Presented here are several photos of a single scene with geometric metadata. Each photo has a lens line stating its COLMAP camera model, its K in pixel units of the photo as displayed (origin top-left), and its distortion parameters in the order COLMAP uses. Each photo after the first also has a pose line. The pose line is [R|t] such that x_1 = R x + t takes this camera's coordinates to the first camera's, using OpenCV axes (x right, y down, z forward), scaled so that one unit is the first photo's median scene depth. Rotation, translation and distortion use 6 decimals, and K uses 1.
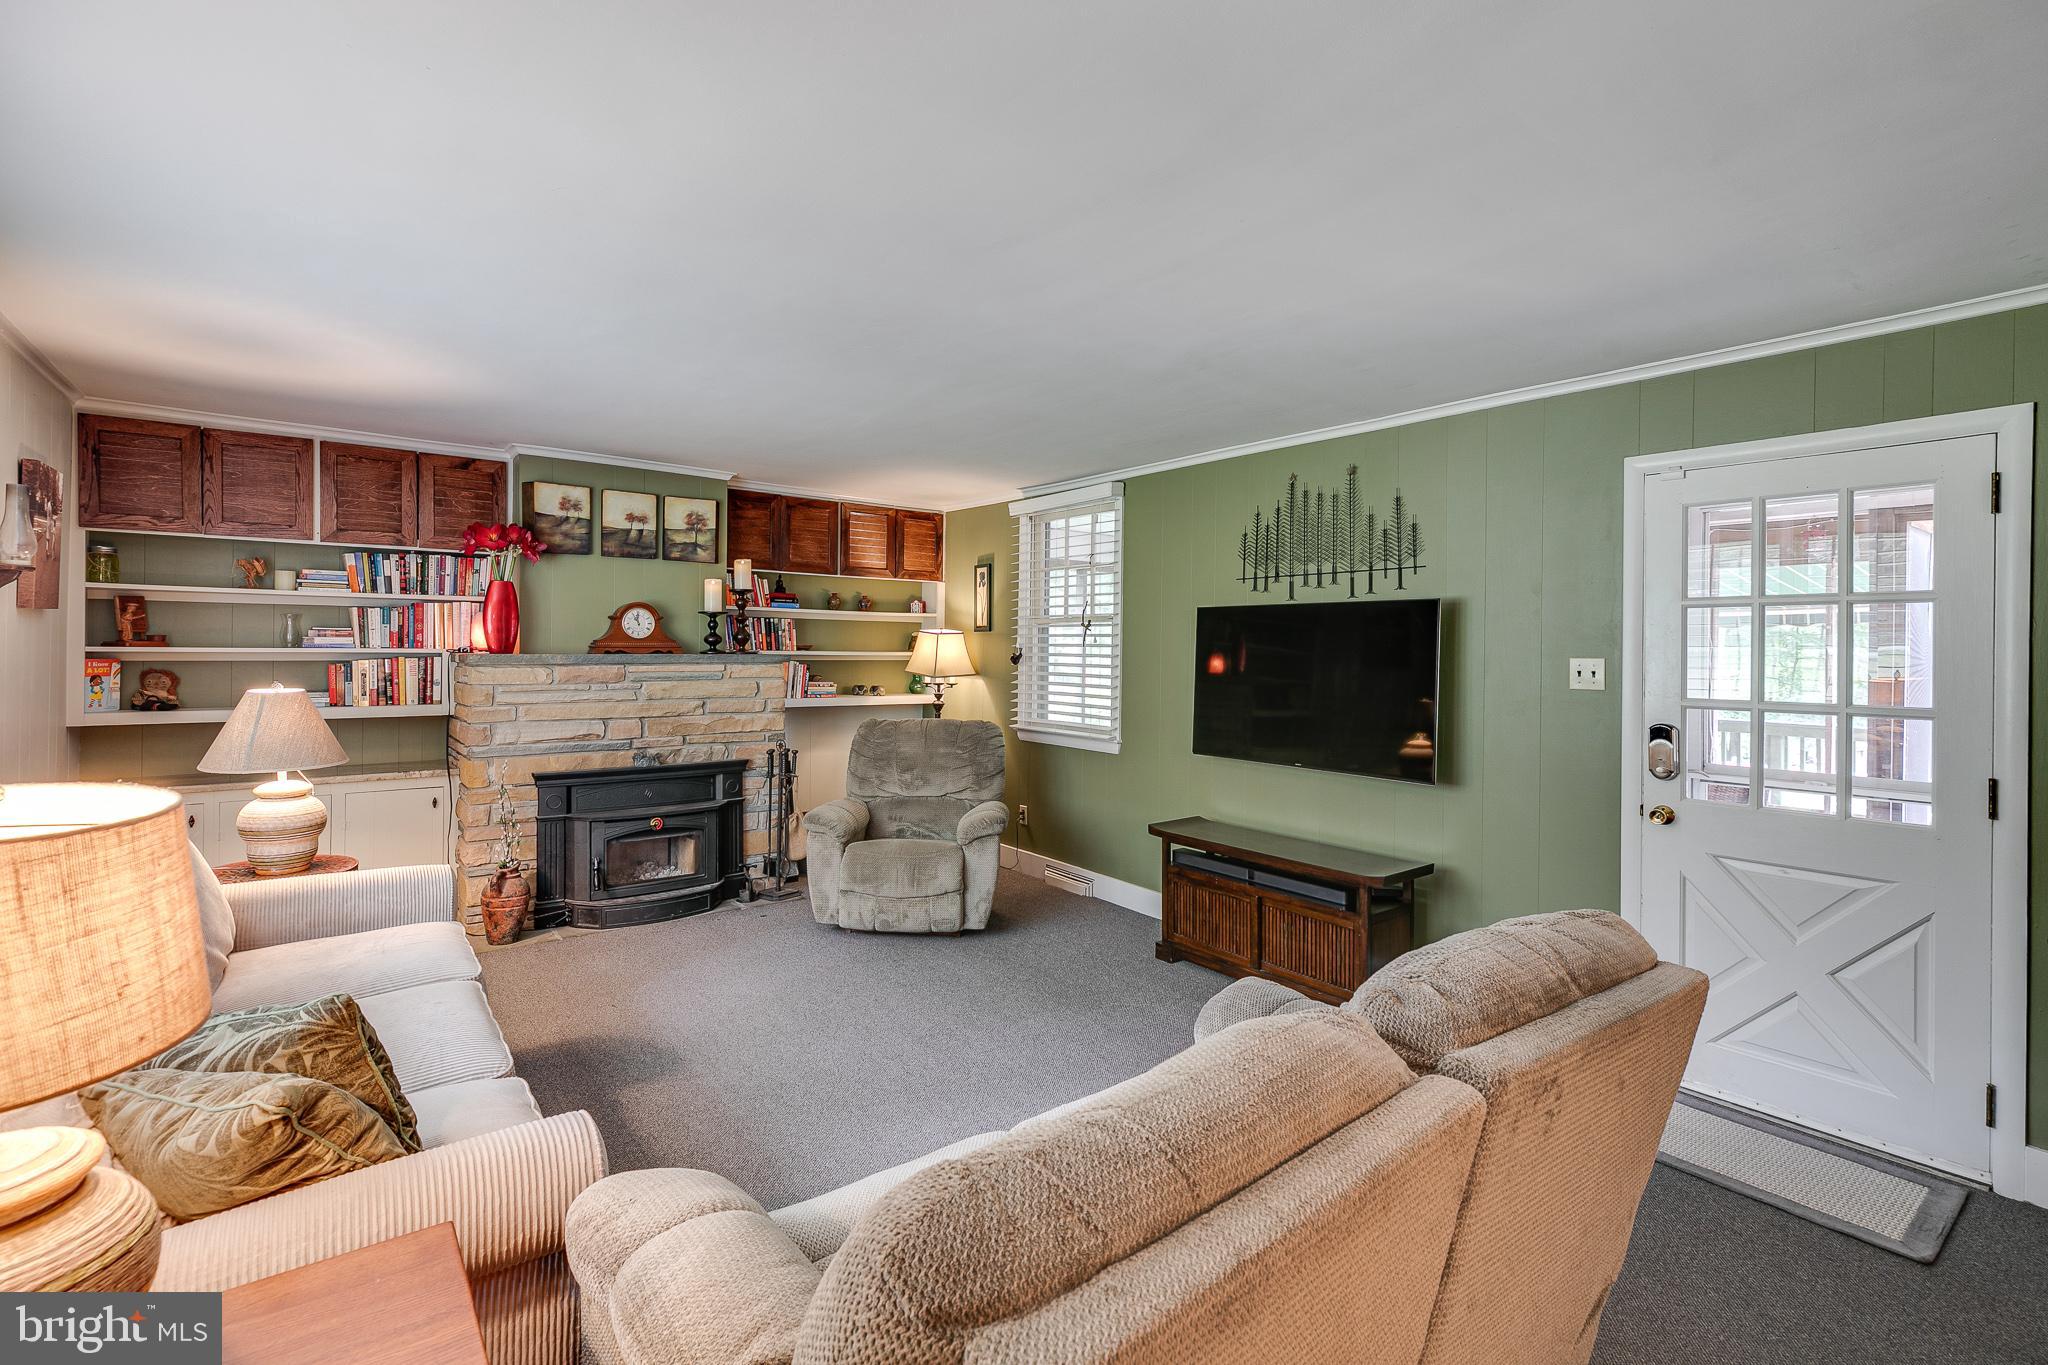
lens RADIAL K [[930.4, 0, 1026.4], [0, 930.4, 660.2], [0, 0, 1]] dist [0.002887, 0.002109]
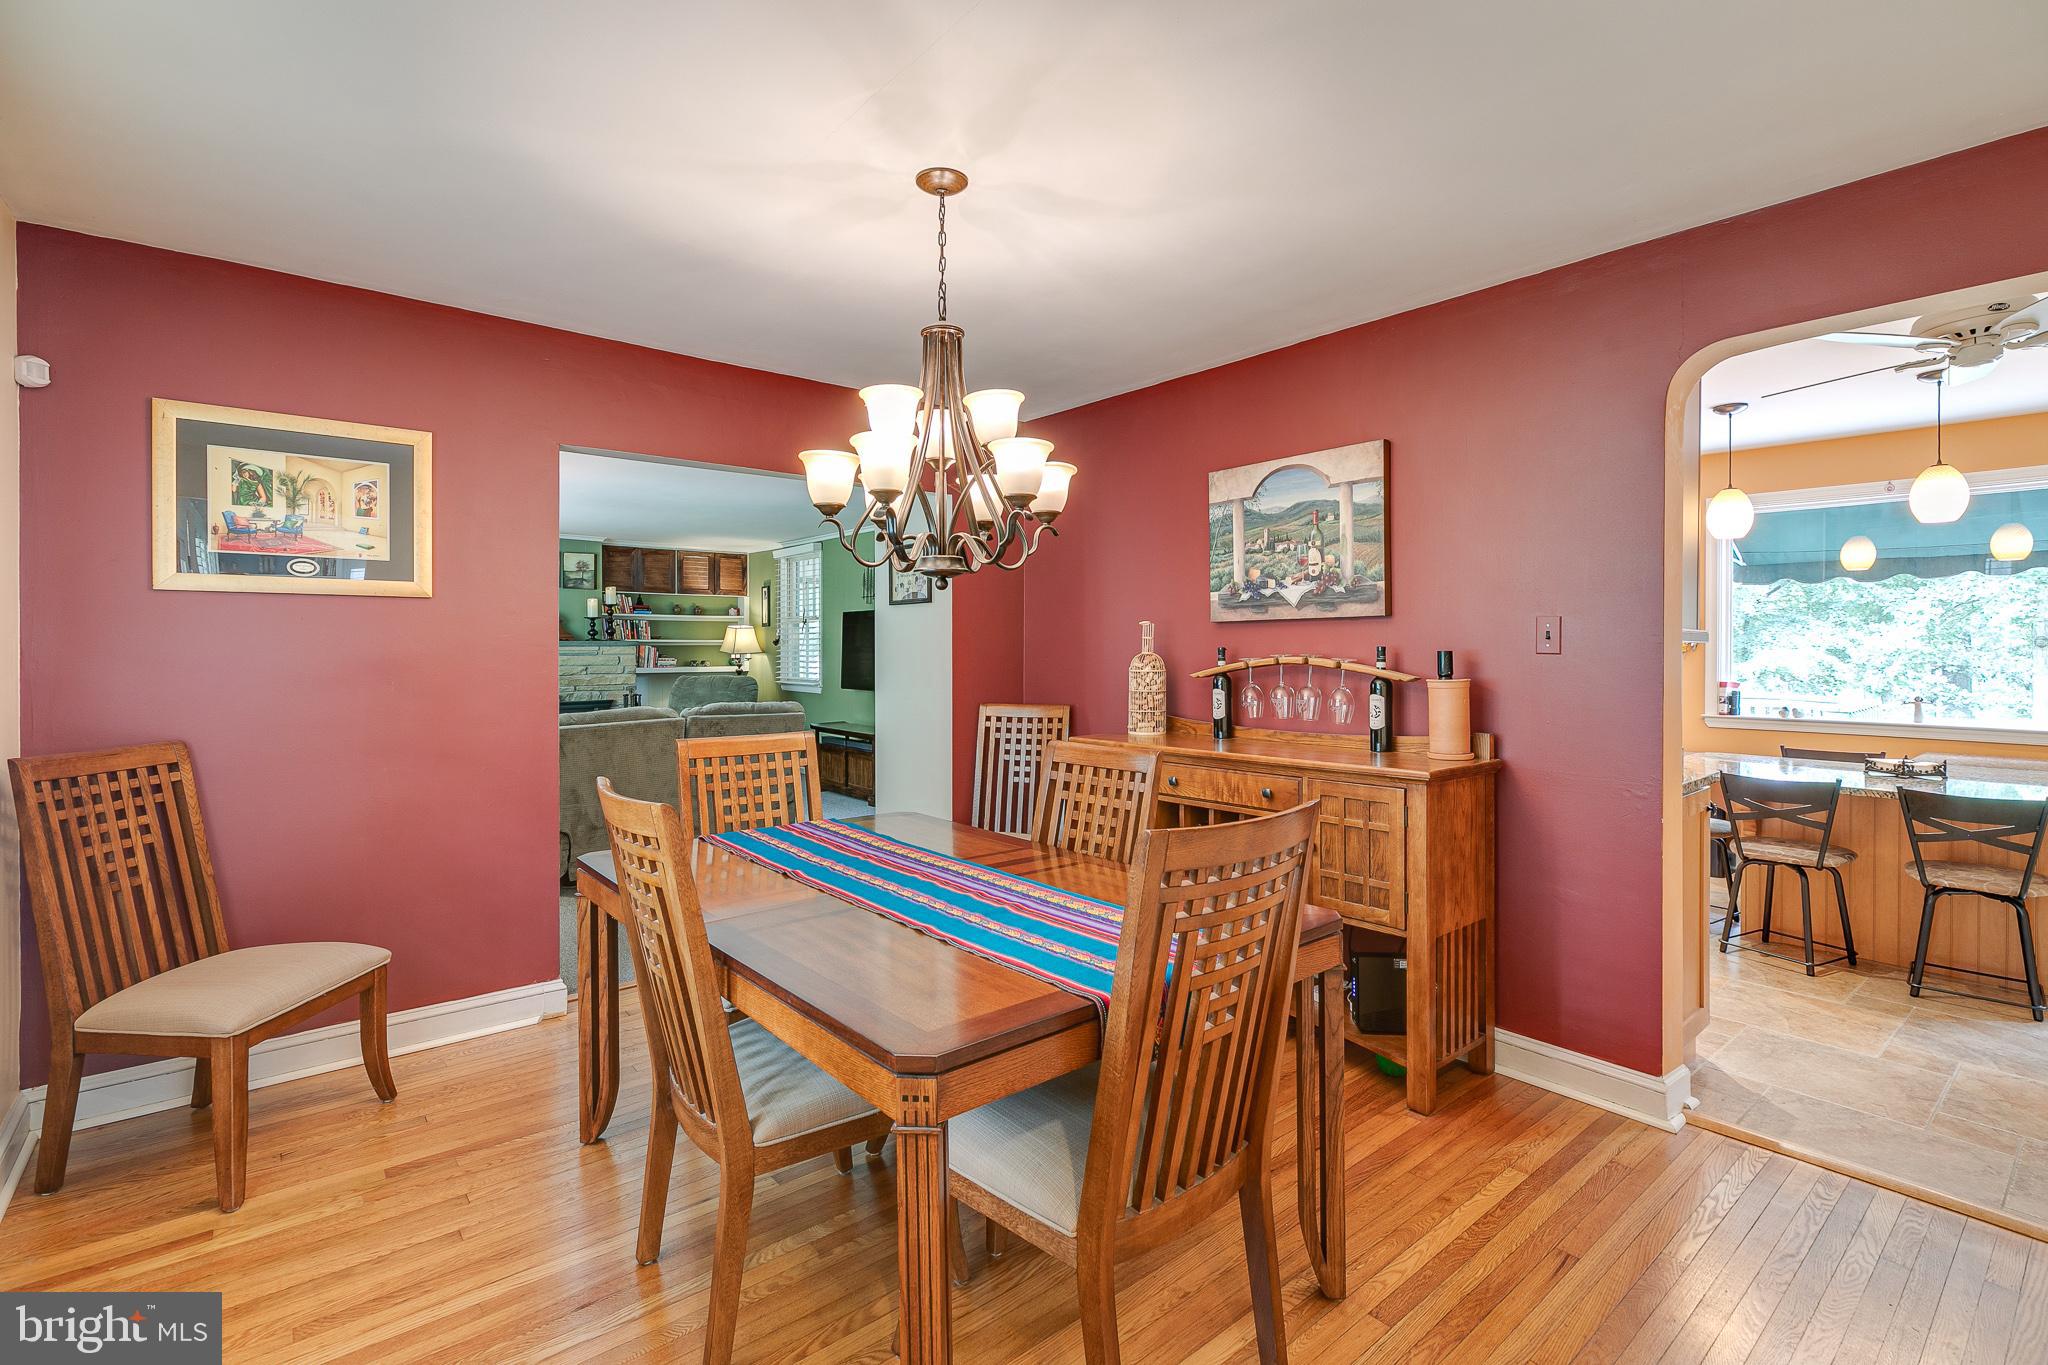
lens RADIAL K [[930.4, 0, 1036.6], [0, 930.4, 654.0], [0, 0, 1]] dist [0.002887, 0.002109]
pose [[0.999466, -0.014024, 0.029509, 0.537032], [0.014116, 0.999896, -0.002910, 0.041460], [-0.029465, 0.003325, 0.999560, -0.938672]]
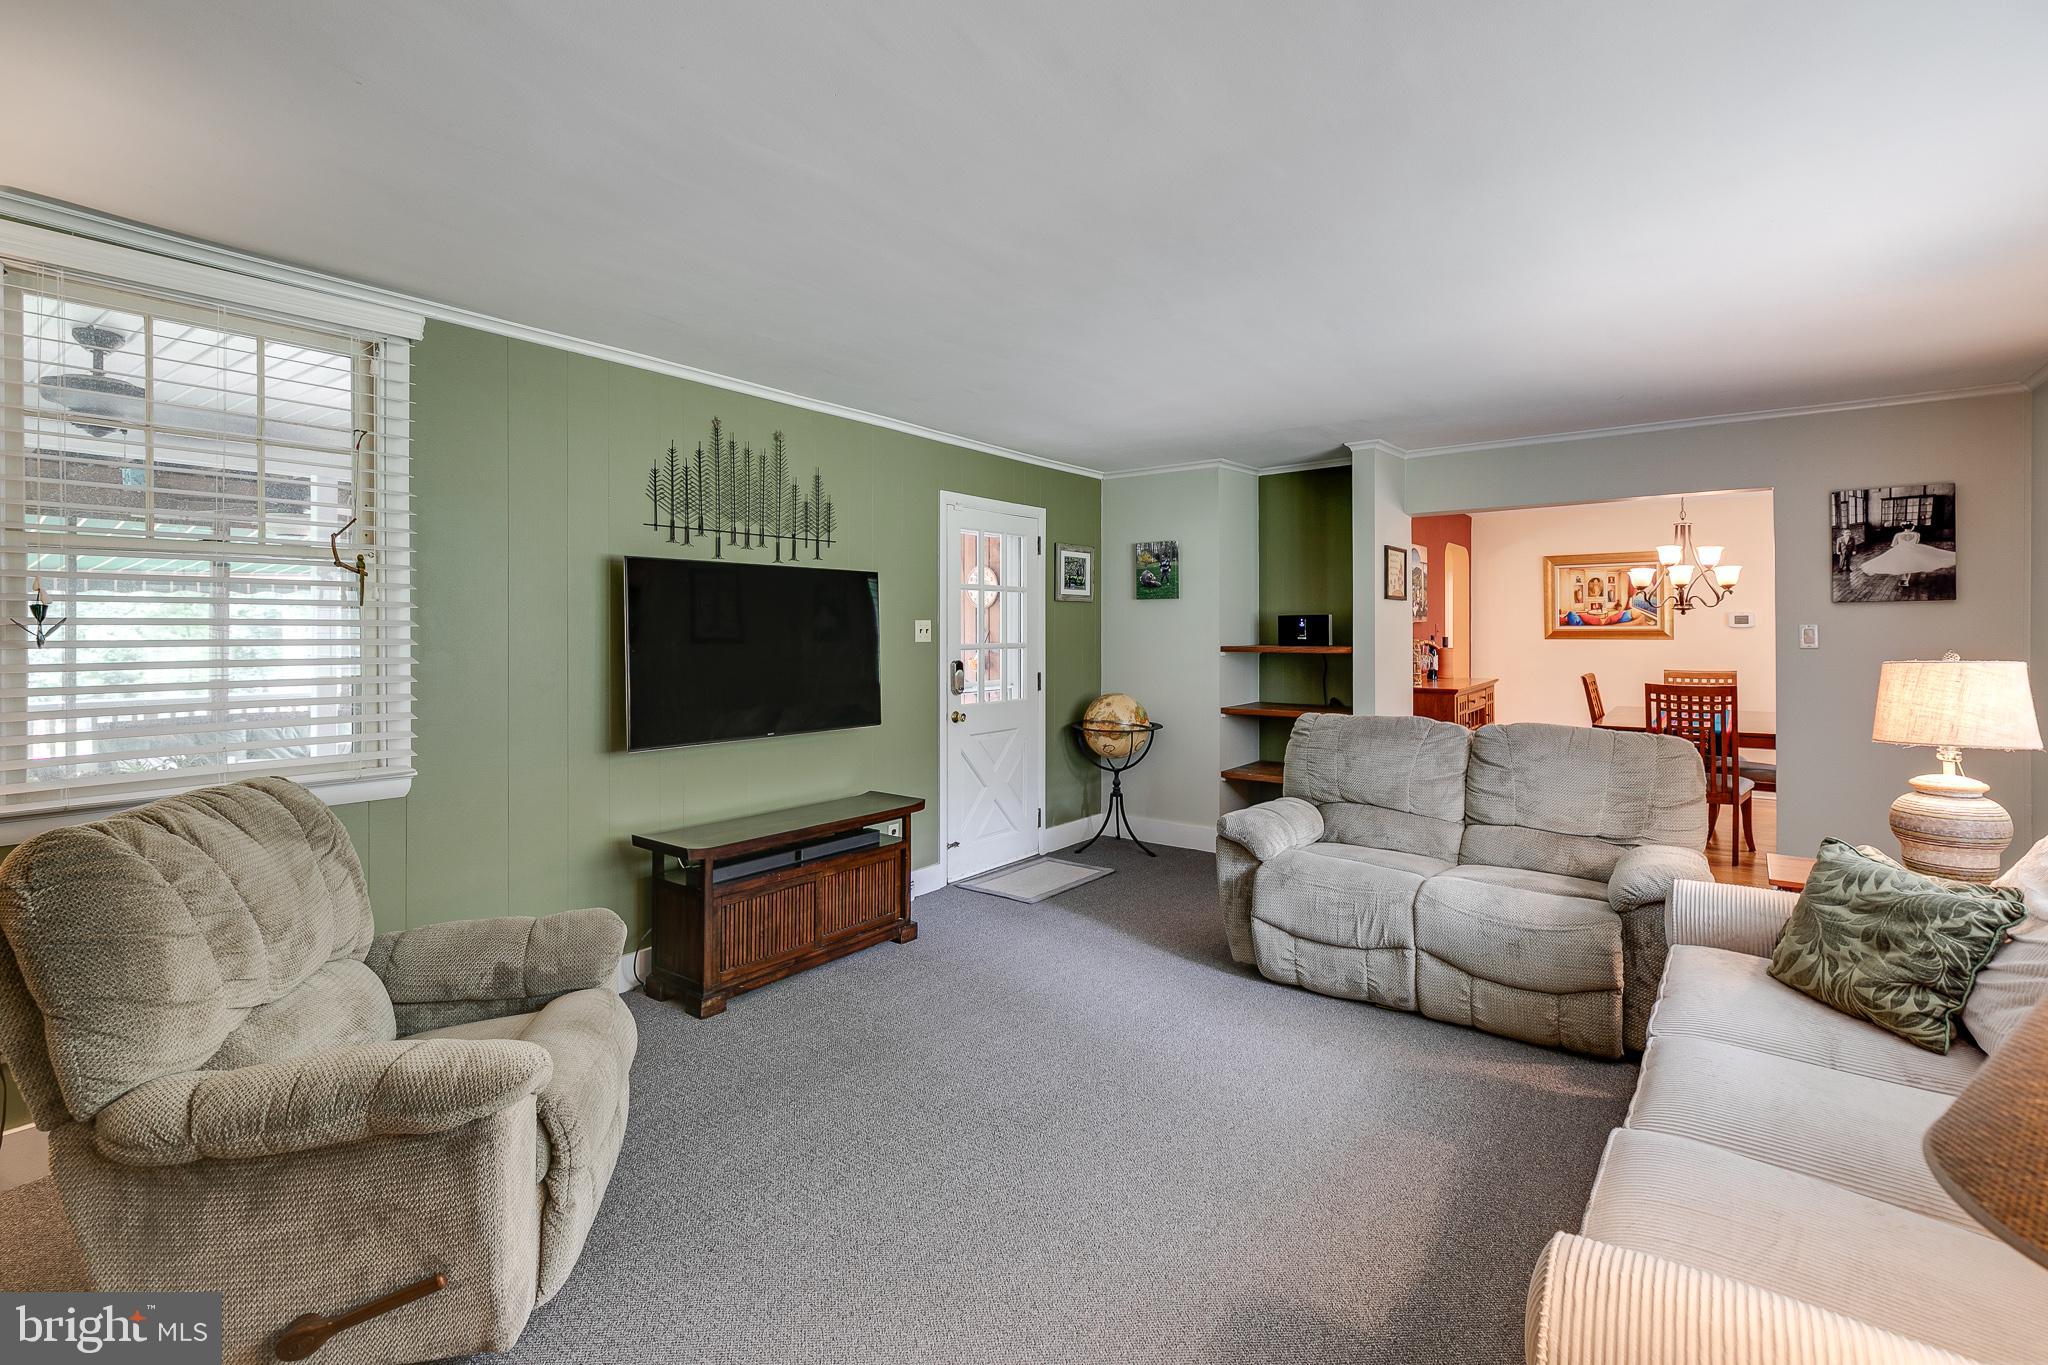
lens RADIAL K [[930.4, 0, 1026.5], [0, 930.4, 629.2], [0, 0, 1]] dist [0.002887, 0.002109]
pose [[-0.253956, -0.012095, 0.967140, -0.633438], [0.010278, 0.999832, 0.015203, -0.006337], [-0.967161, 0.013801, -0.253788, 0.900804]]
